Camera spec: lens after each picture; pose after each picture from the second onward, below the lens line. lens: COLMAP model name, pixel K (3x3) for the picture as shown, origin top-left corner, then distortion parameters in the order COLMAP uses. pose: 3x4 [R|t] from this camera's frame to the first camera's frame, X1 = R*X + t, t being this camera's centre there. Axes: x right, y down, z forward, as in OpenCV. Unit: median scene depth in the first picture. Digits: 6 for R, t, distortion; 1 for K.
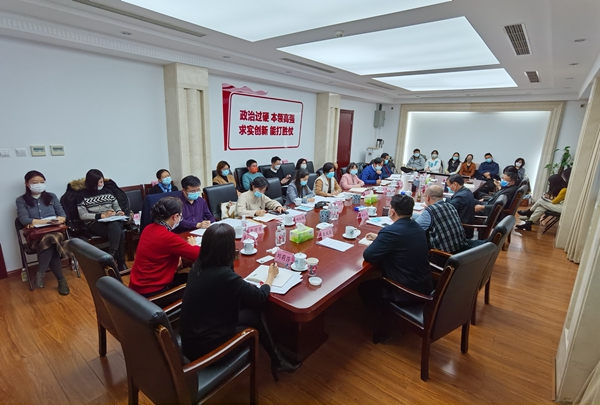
lens RADIAL K [[308.2, 0, 300.2], [0, 308.2, 203.8], [0, 0, 1]] dist [-0.000117, -0.000043]
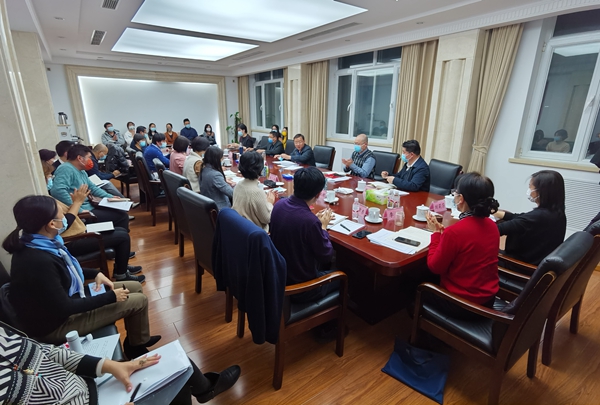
lens RADIAL K [[308.2, 0, 300.2], [0, 308.2, 203.8], [0, 0, 1]] dist [-0.000117, -0.000043]
pose [[0.273169, -0.307692, 0.911430, -1.247171], [0.230777, 0.940758, 0.248426, -0.207549], [-0.933874, 0.142475, 0.327995, 0.970948]]
